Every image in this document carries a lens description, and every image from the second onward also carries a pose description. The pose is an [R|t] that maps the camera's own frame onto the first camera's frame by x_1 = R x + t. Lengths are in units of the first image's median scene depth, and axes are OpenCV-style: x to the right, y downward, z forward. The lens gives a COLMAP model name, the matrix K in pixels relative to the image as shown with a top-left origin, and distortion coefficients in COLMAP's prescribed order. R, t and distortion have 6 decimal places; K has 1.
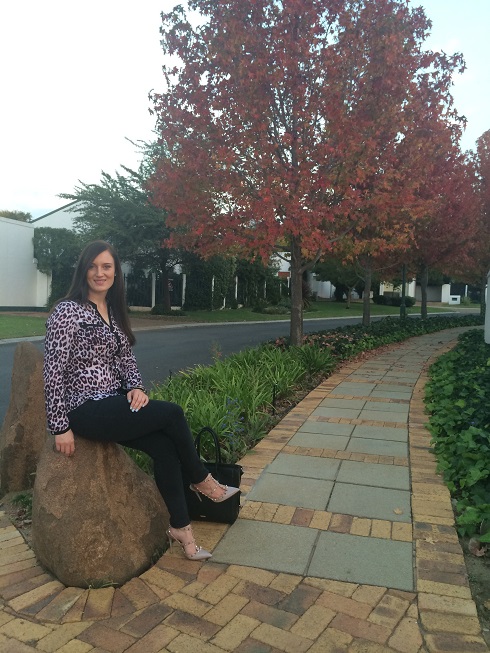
lens RADIAL K [[564.6, 0, 244.7], [0, 564.6, 325.8], [0, 0, 1]] dist [0.034080, -0.004018]
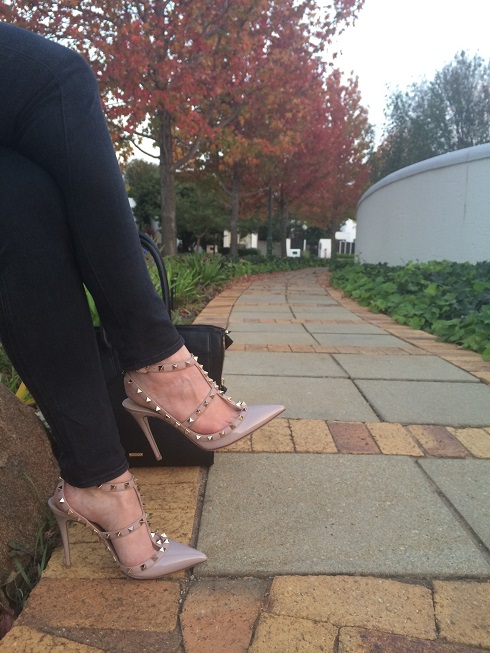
lens RADIAL K [[564.6, 0, 245.5], [0, 564.6, 327.2], [0, 0, 1]] dist [0.034080, -0.004018]
pose [[0.959115, -0.035718, 0.280755, -0.111667], [0.016733, 0.997425, 0.069732, 0.229888], [-0.282523, -0.062184, 0.957243, 0.631069]]
